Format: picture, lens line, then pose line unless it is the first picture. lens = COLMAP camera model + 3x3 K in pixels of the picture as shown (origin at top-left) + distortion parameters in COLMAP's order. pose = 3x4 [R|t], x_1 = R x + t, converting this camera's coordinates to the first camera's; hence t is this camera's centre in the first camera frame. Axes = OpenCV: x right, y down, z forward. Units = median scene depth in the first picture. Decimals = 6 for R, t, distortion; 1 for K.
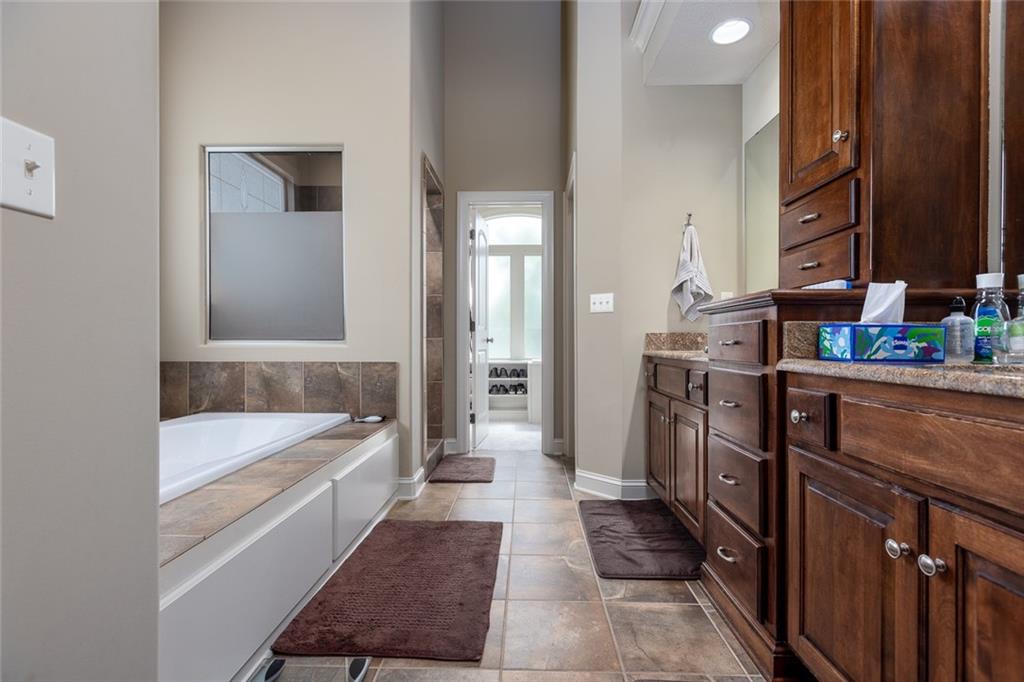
lens RADIAL K [[456.4, 0, 512.0], [0, 456.4, 340.1], [0, 0, 1]] dist [0.001268, -0.001148]
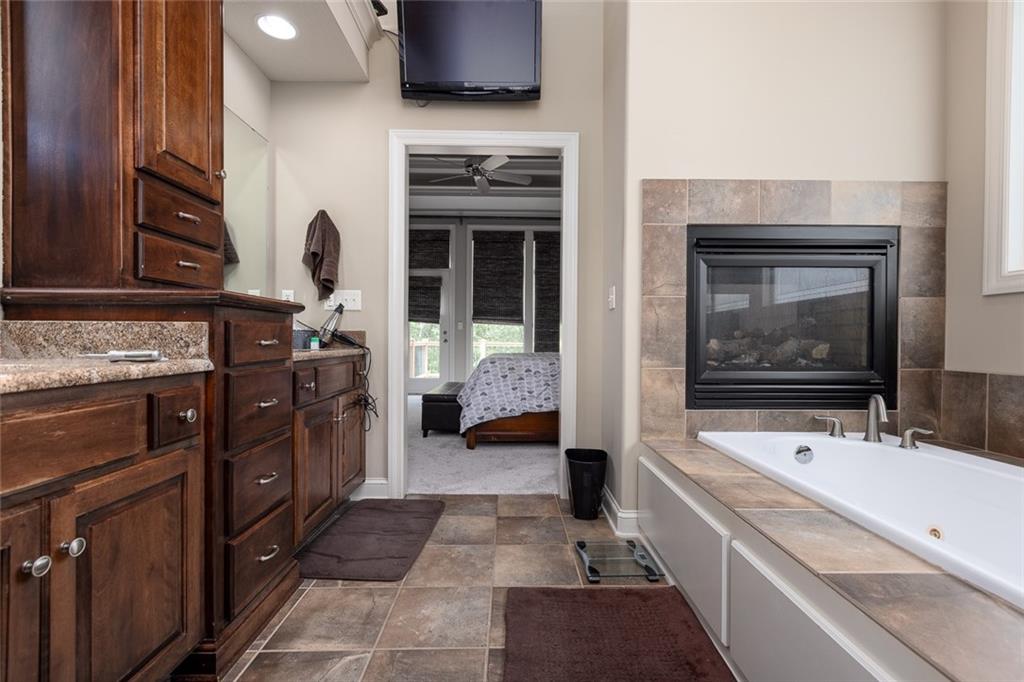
lens RADIAL K [[456.4, 0, 514.0], [0, 456.4, 340.6], [0, 0, 1]] dist [0.001268, -0.001148]
pose [[-0.999378, -0.007933, -0.034365, -0.030215], [-0.008311, 0.999906, 0.010894, -0.013140], [0.034275, 0.011173, -0.999350, 2.055284]]
